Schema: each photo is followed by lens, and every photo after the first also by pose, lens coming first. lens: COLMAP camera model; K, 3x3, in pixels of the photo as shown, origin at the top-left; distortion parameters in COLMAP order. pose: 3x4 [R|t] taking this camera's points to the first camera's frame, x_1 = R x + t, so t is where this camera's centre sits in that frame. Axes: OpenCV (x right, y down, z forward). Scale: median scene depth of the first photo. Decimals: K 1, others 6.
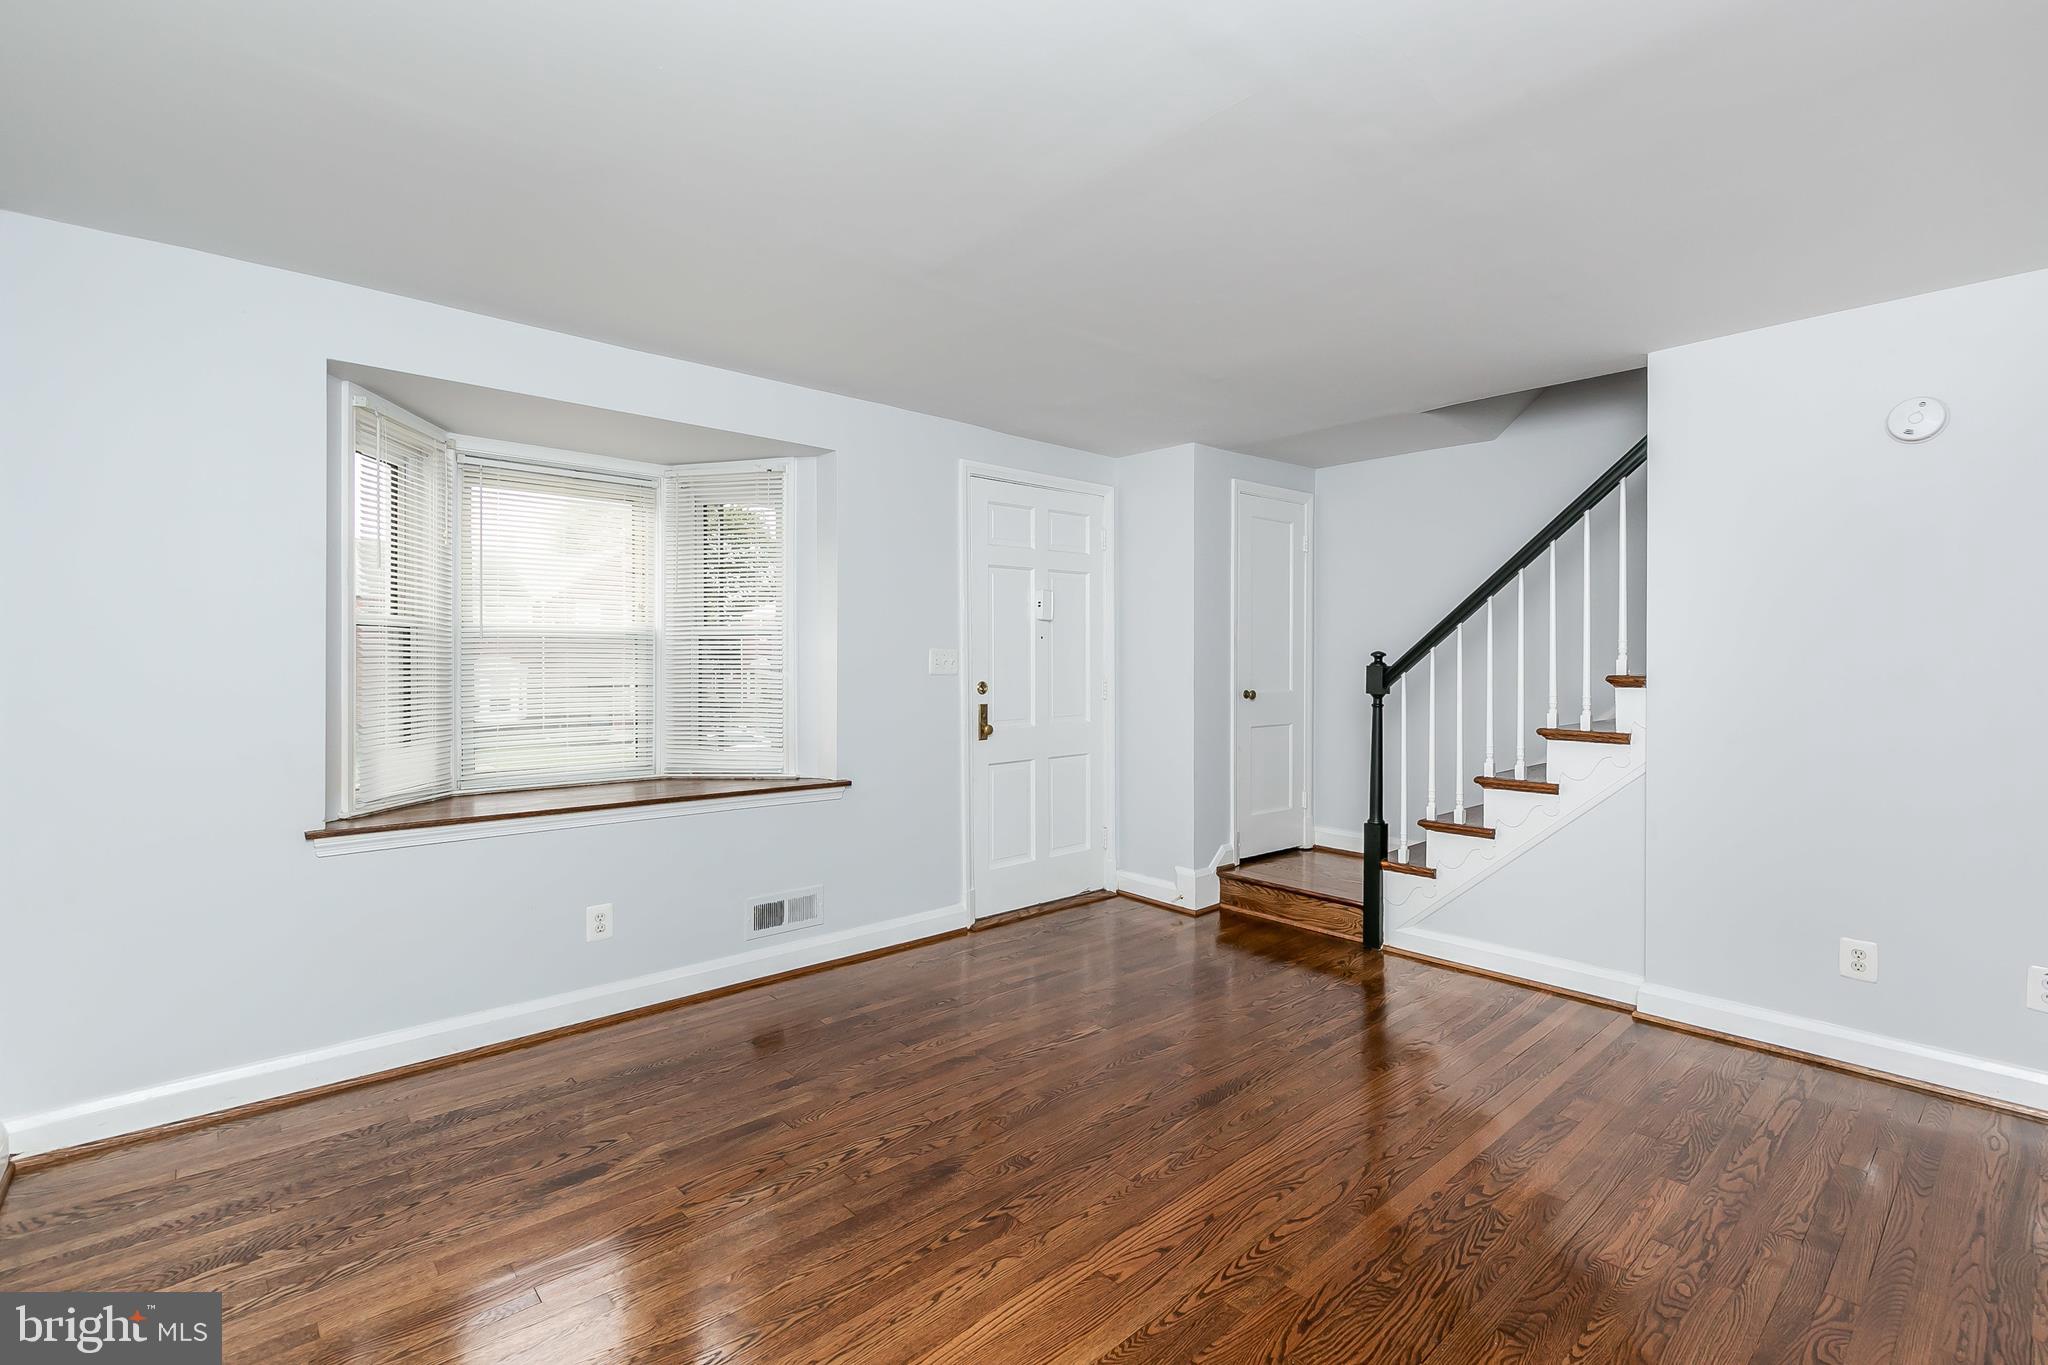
lens RADIAL K [[919.6, 0, 1031.4], [0, 919.6, 662.3], [0, 0, 1]] dist [0.010662, -0.000099]
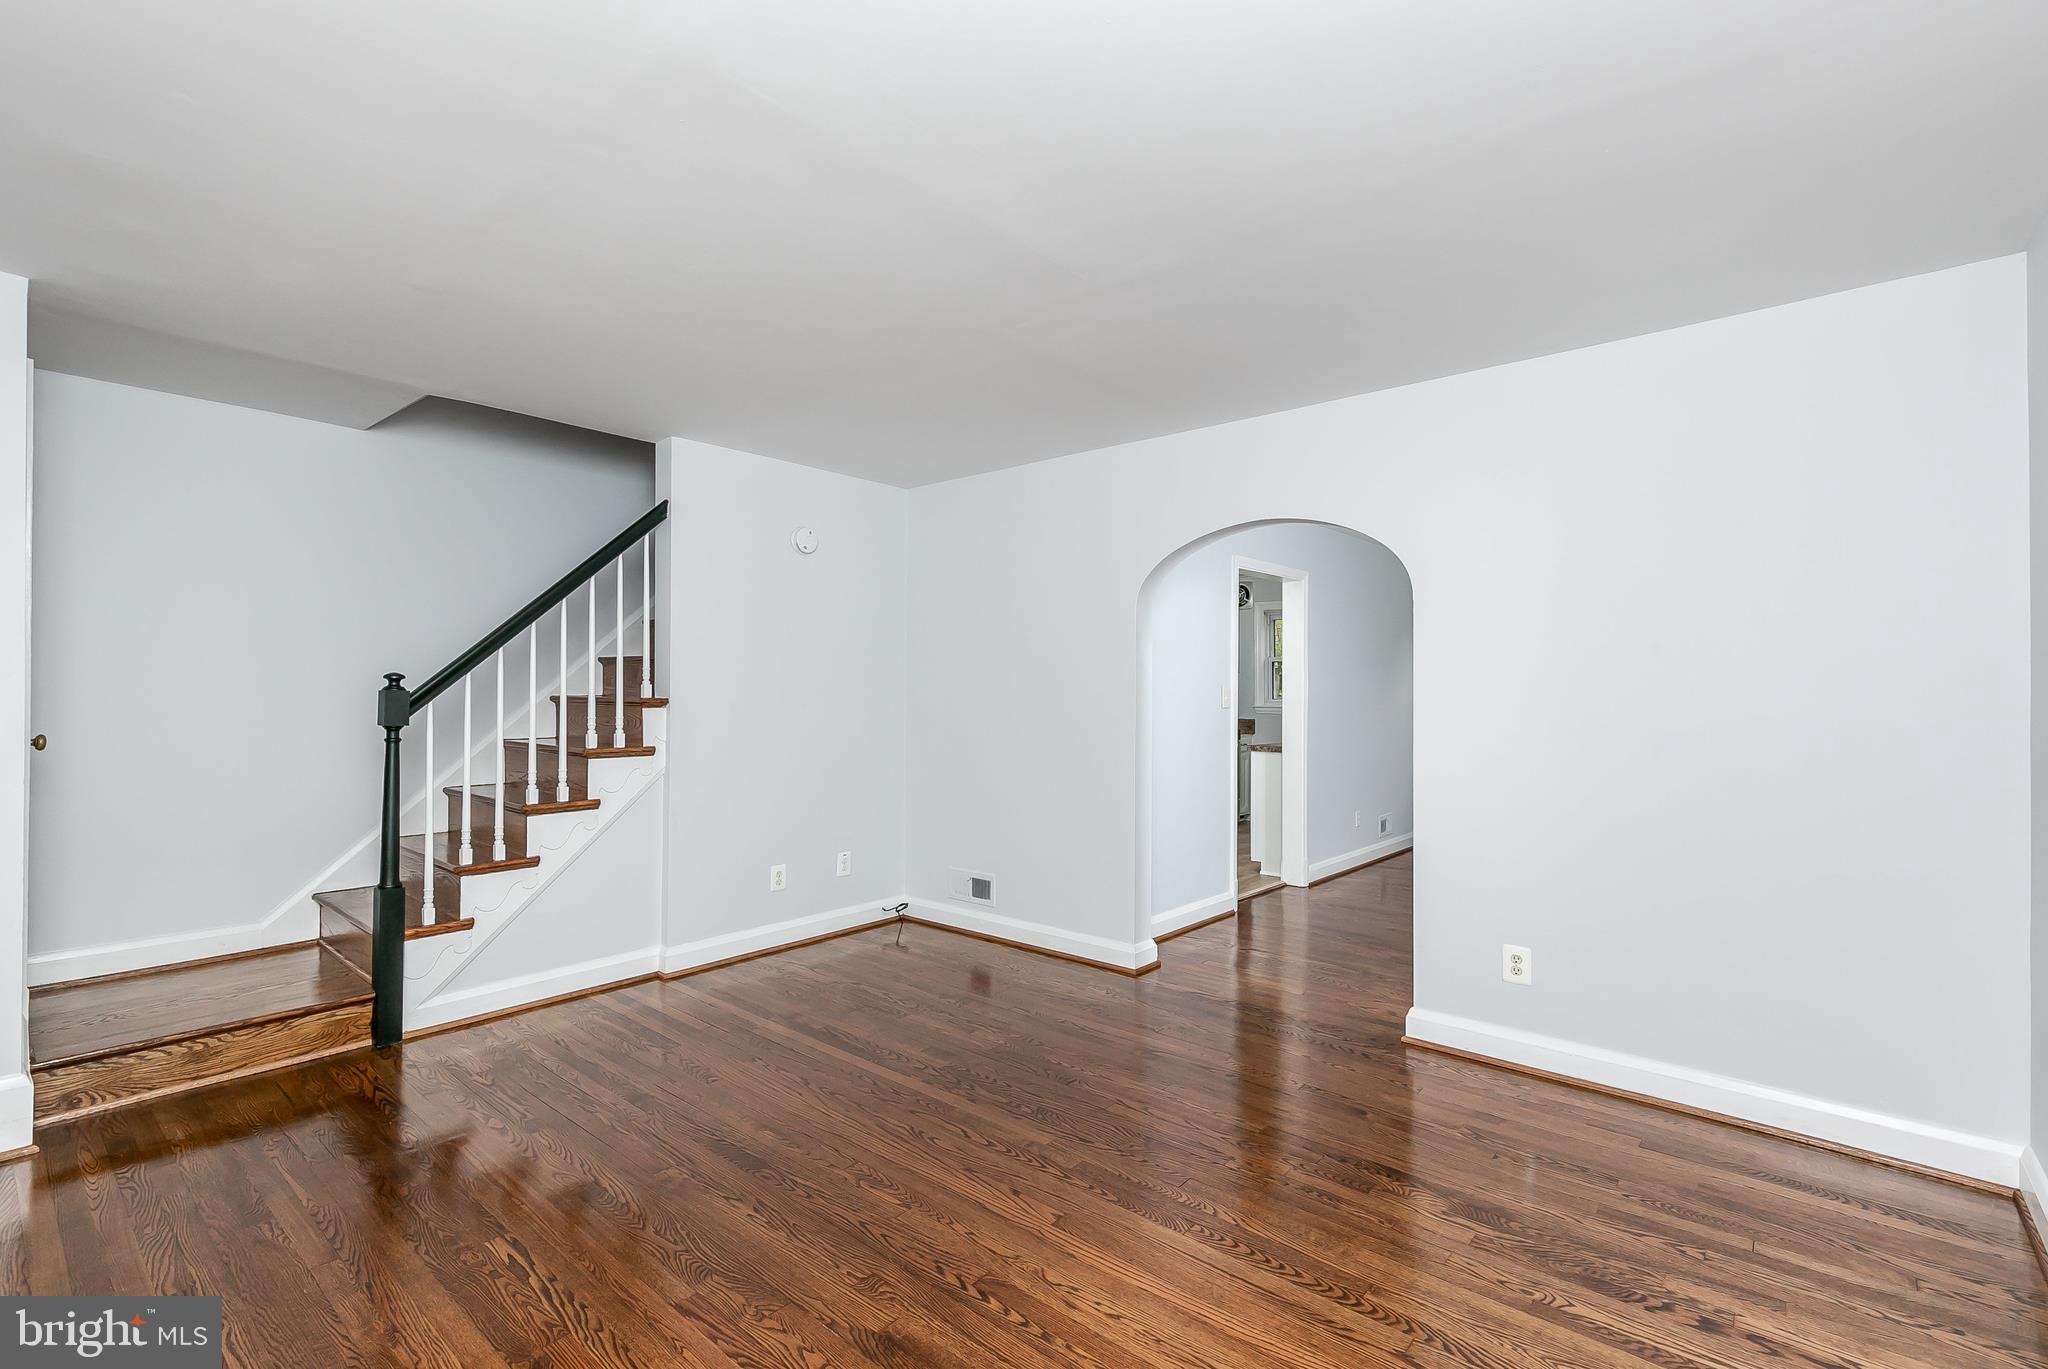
lens RADIAL K [[919.9, 0, 1024.0], [0, 919.9, 684.5], [0, 0, 1]] dist [0.008515, 0.000179]
pose [[-0.121841, 0.003872, 0.992542, -0.612972], [-0.000752, 0.999992, -0.003994, 0.001270], [-0.992549, -0.001233, -0.121837, 0.685669]]
